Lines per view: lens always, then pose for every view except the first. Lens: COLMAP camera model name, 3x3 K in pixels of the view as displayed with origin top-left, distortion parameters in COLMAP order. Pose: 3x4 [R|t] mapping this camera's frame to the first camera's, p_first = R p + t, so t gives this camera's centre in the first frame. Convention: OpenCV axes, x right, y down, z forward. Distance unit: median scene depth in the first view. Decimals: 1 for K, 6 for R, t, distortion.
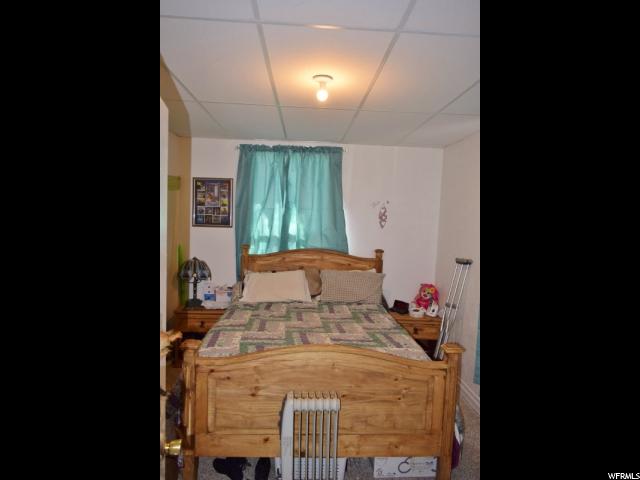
lens RADIAL K [[498.7, 0, 320.0], [0, 498.7, 240.0], [0, 0, 1]] dist [0.001801, 0.000010]
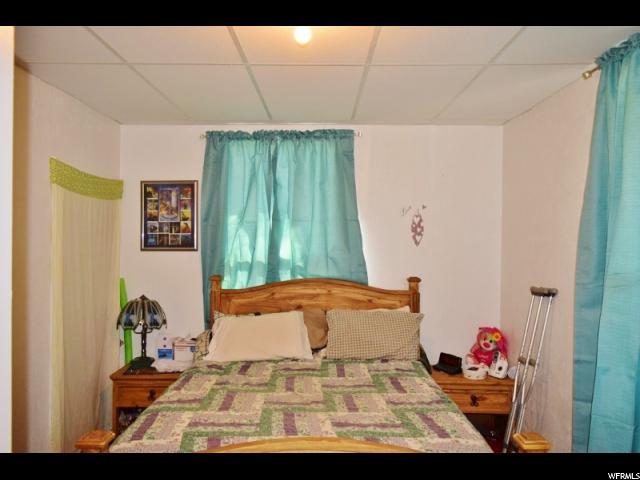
lens RADIAL K [[588.3, 0, 320.5], [0, 588.3, 224.0], [0, 0, 1]] dist [-0.005362, -0.002240]
pose [[0.996941, -0.033032, -0.070835, 0.053159], [0.027278, 0.996364, -0.080713, 0.008335], [0.073244, 0.078534, 0.994217, 0.201033]]
